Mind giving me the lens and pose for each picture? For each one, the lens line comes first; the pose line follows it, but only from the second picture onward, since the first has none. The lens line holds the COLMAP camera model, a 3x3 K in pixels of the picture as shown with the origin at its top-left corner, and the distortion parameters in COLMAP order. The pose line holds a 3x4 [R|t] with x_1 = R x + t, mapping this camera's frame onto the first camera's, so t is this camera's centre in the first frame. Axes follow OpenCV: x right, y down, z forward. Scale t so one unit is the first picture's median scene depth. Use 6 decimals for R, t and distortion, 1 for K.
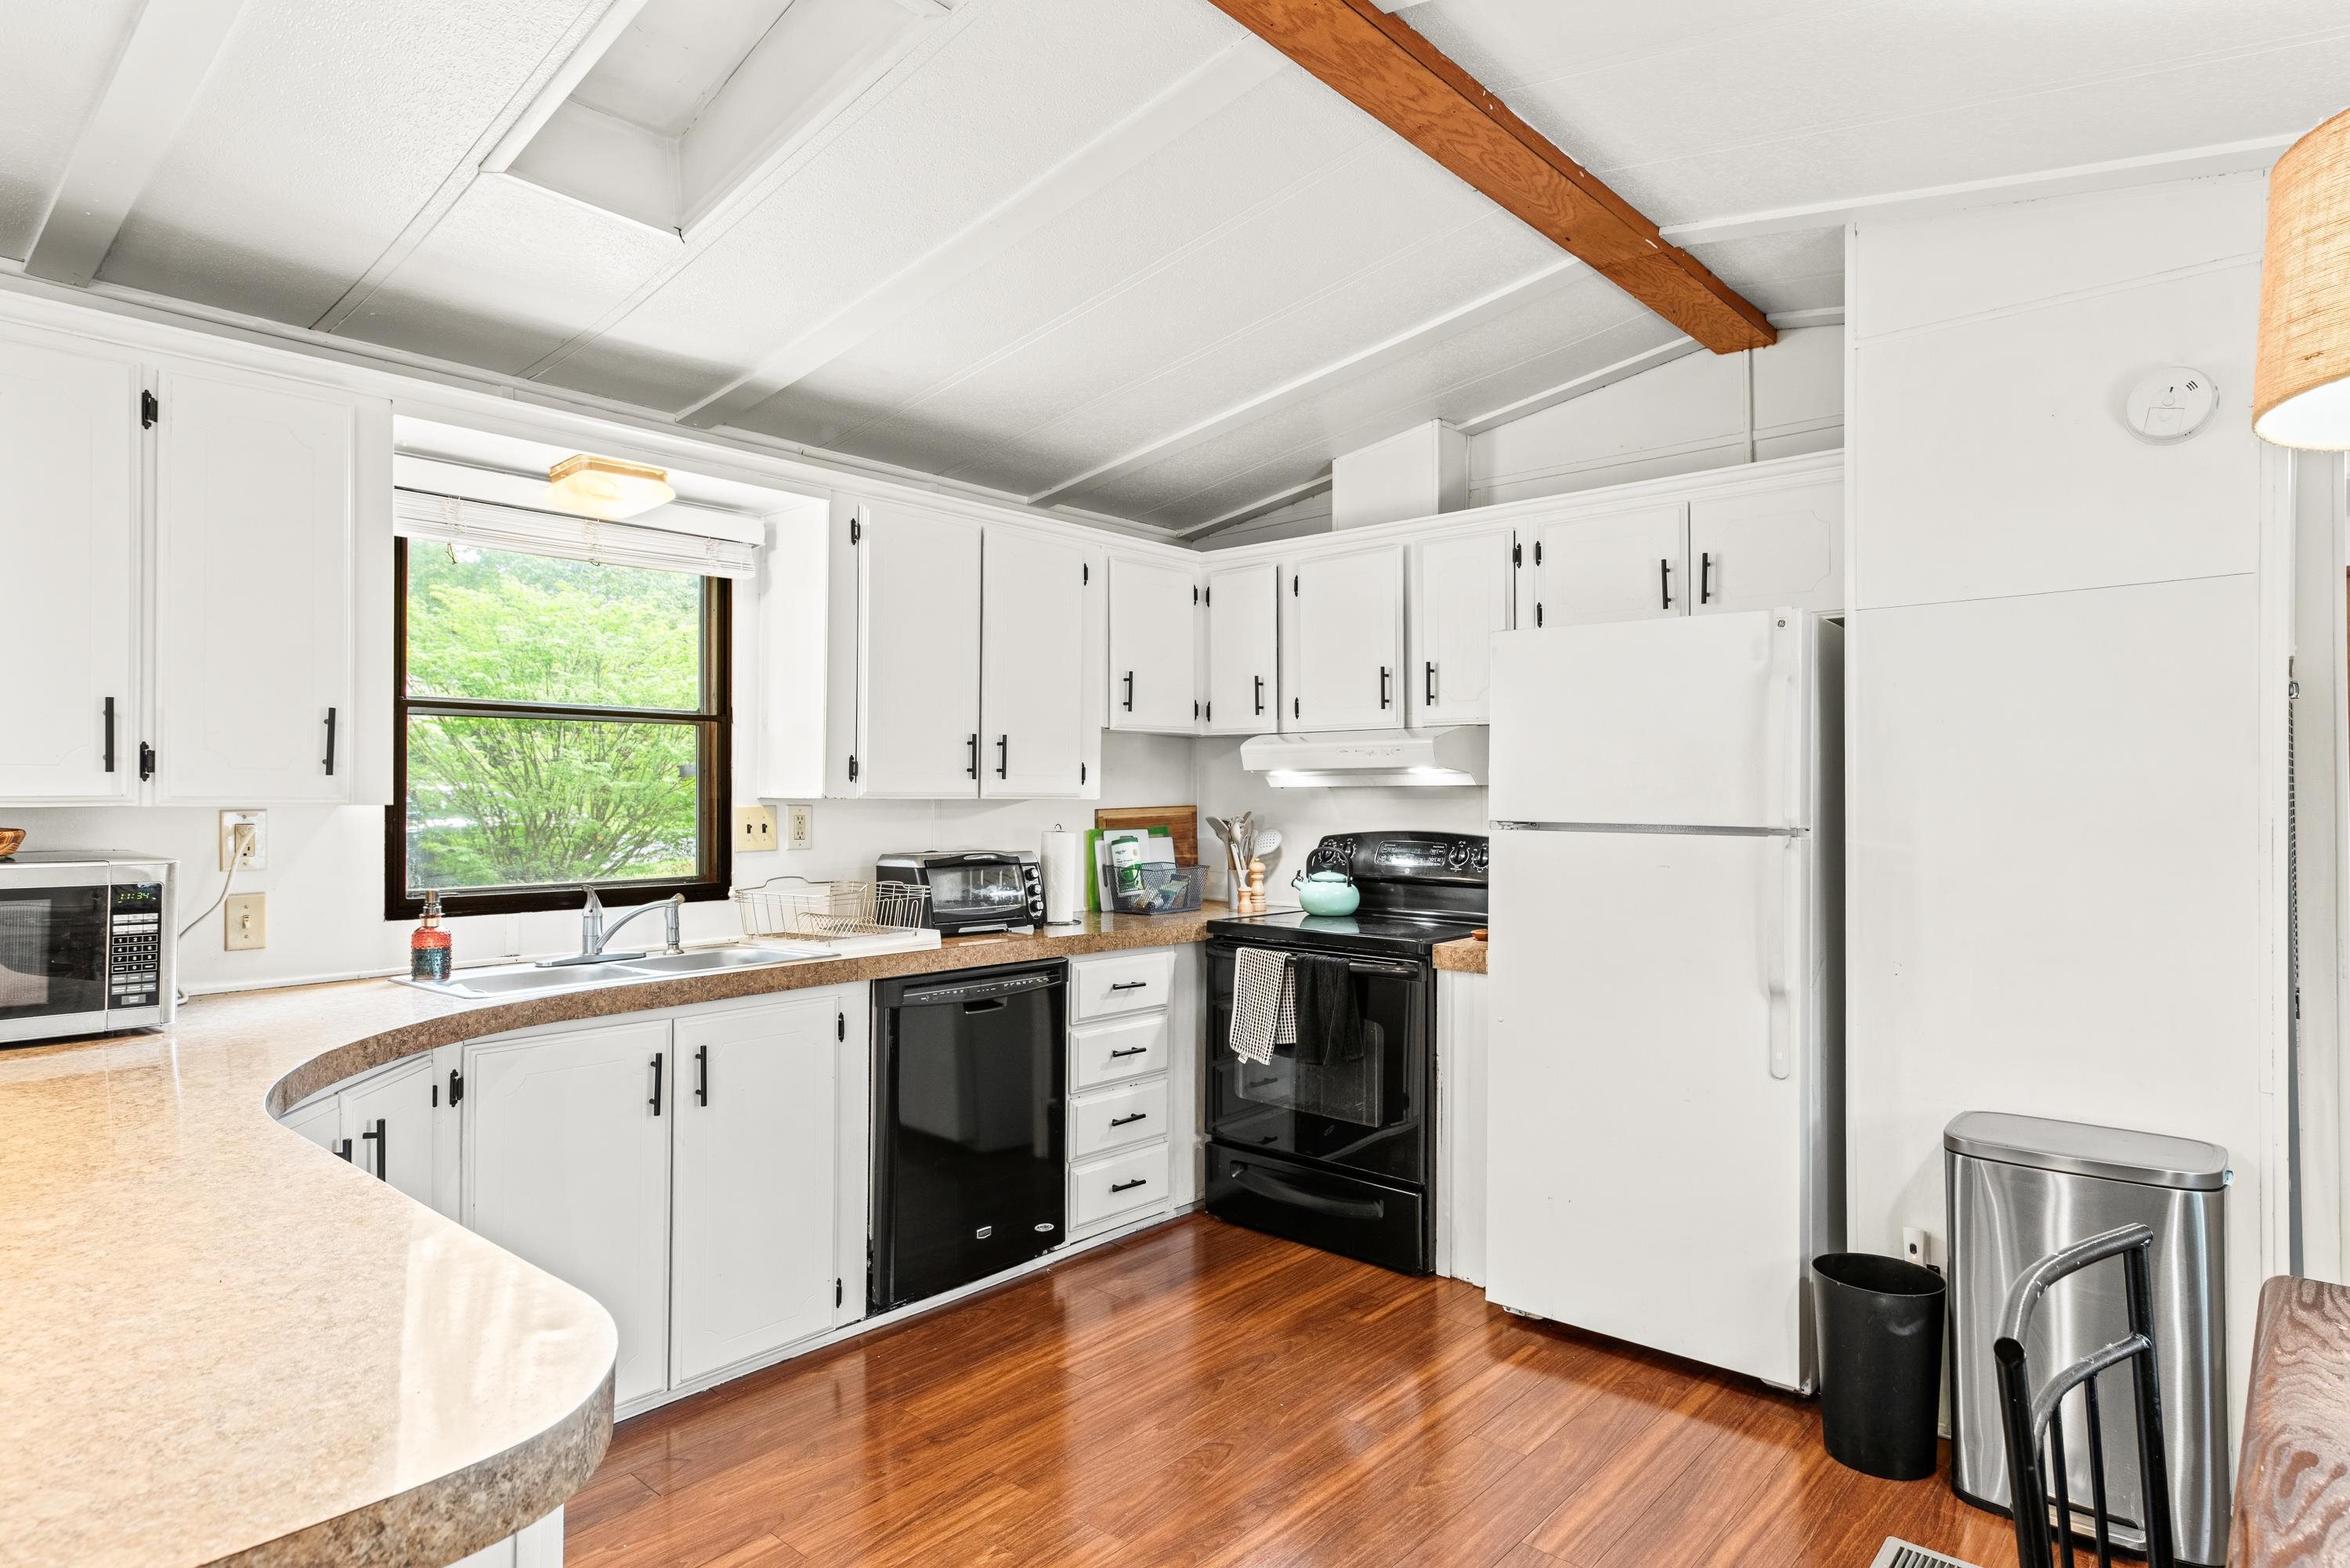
lens RADIAL K [[1331.0, 0, 1167.9], [0, 1331.0, 779.5], [0, 0, 1]] dist [-0.005926, -0.001013]
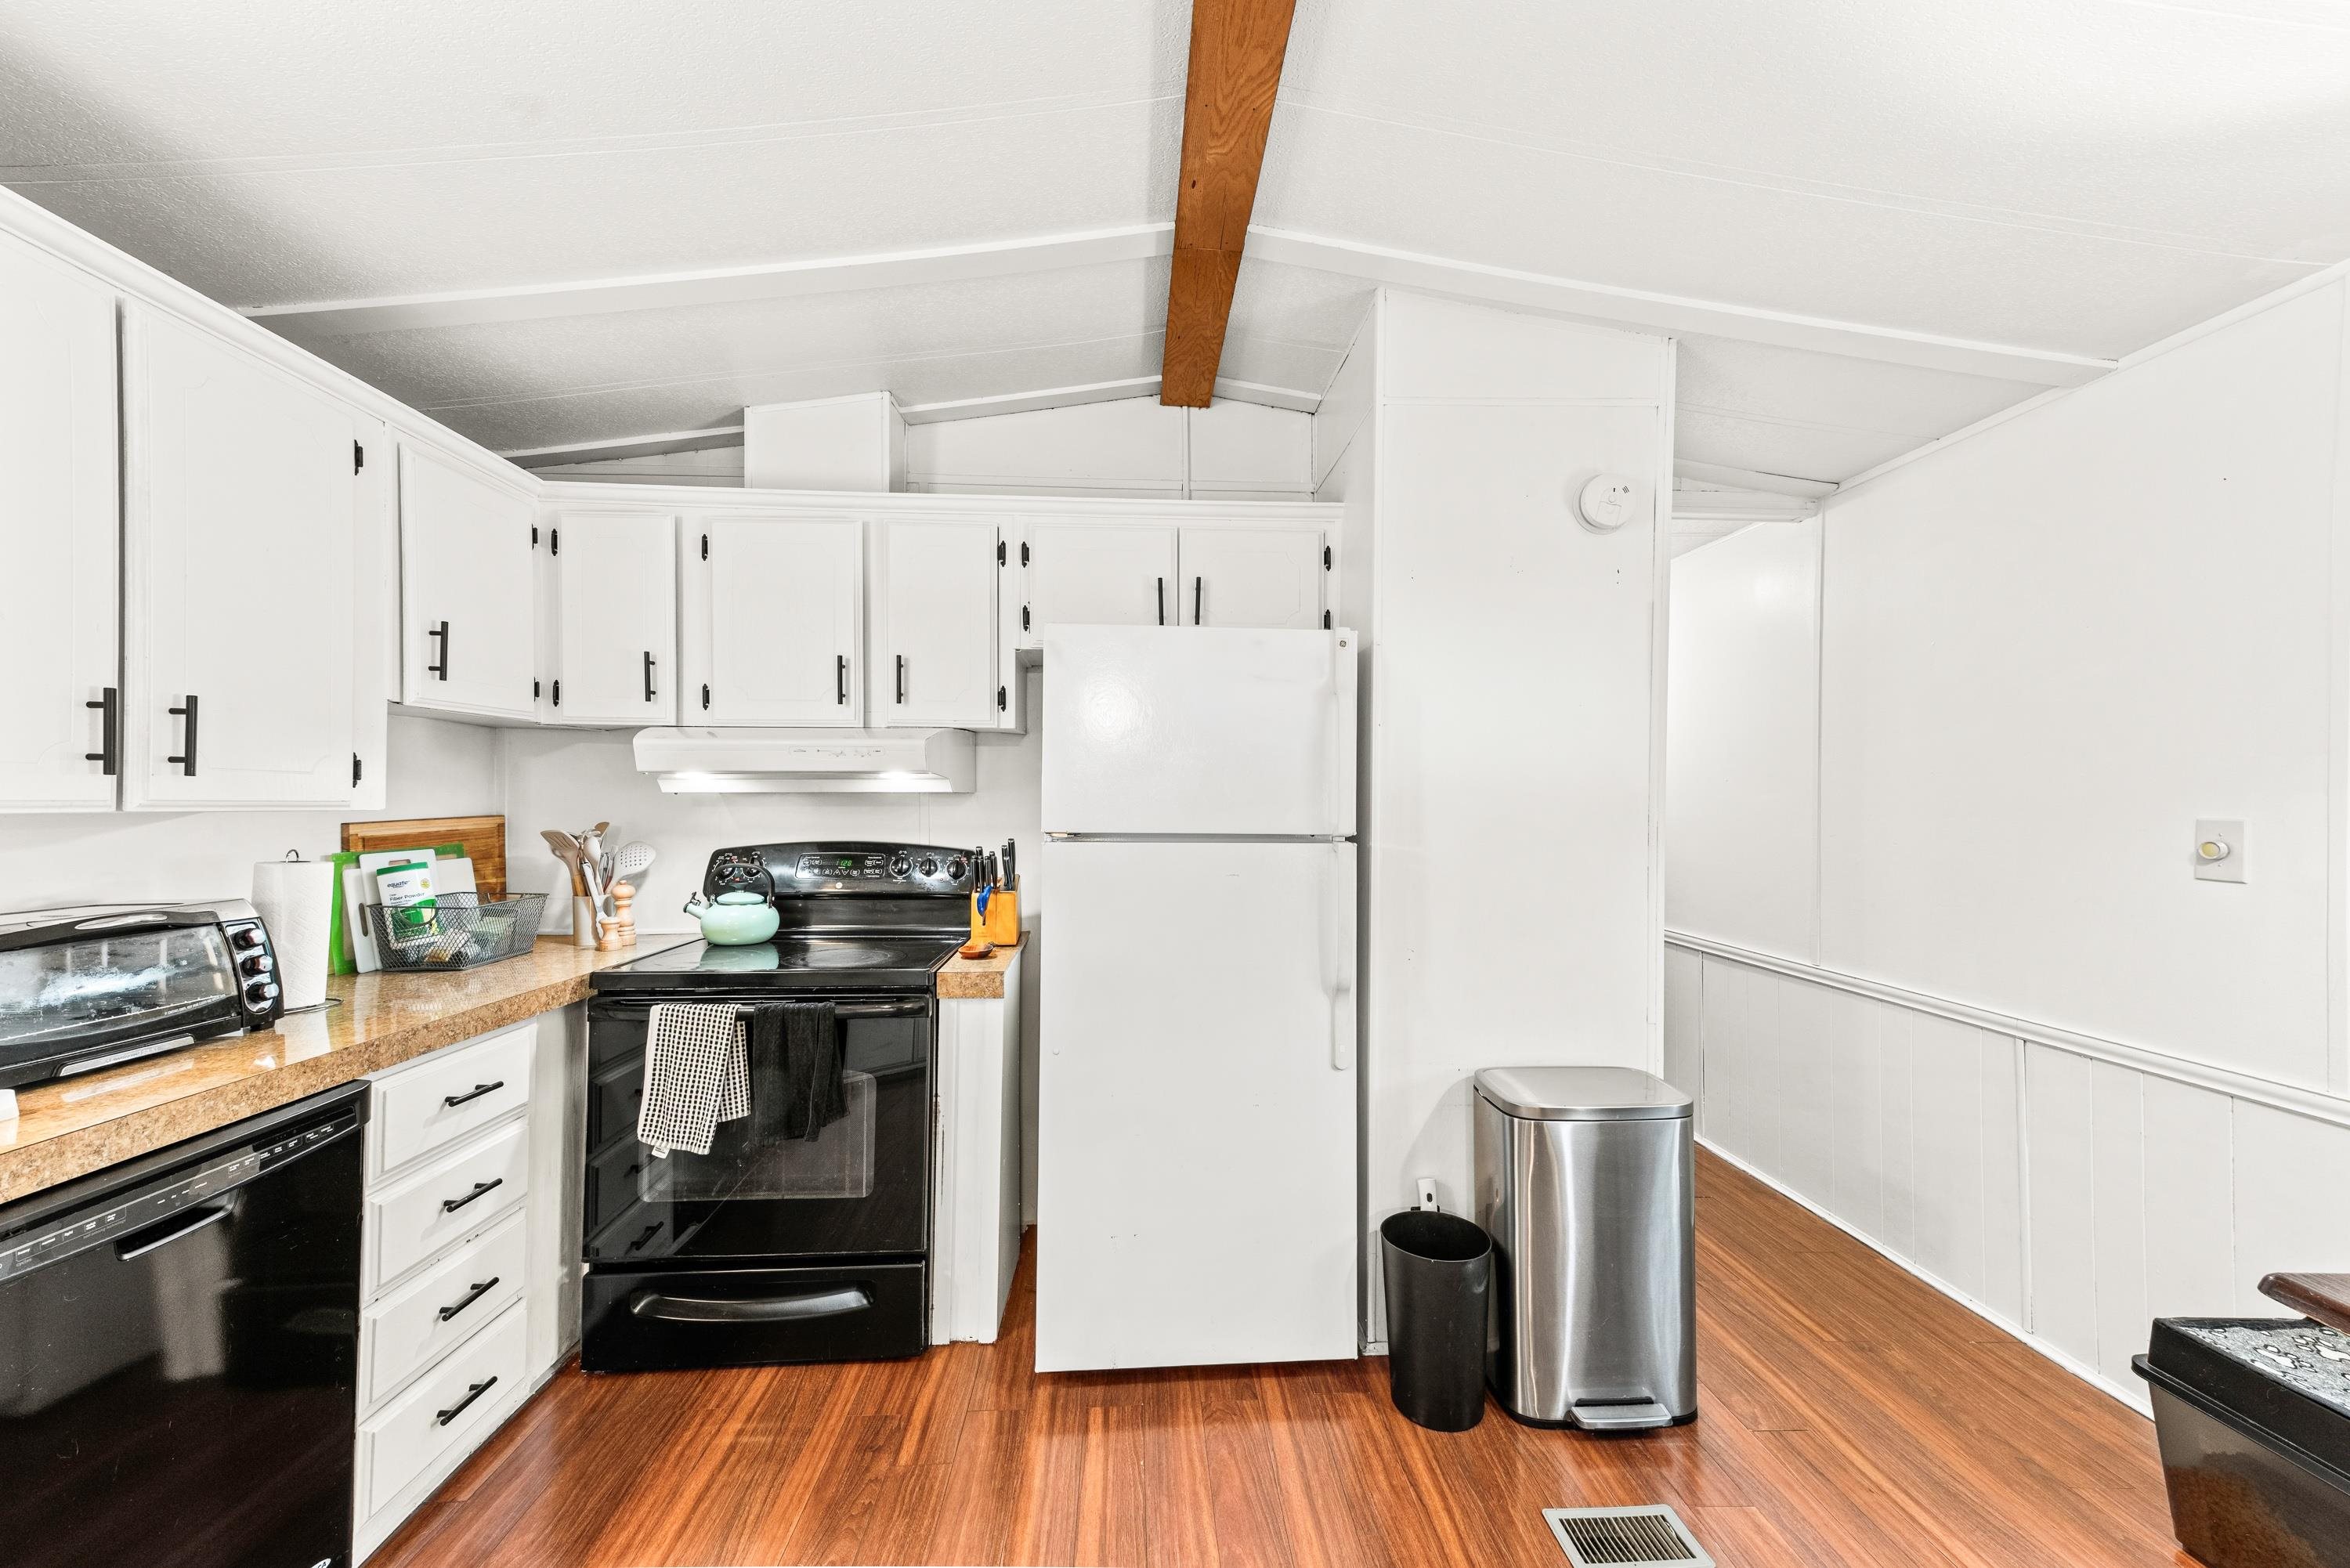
lens RADIAL K [[916.1, 0, 1199.5], [0, 916.1, 798.8], [0, 0, 1]] dist [0.018390, -0.000598]
pose [[0.694379, 0.001533, 0.719608, -0.103692], [-0.010712, 0.999909, 0.008206, 0.001530], [-0.719530, -0.013406, 0.694332, 0.398244]]
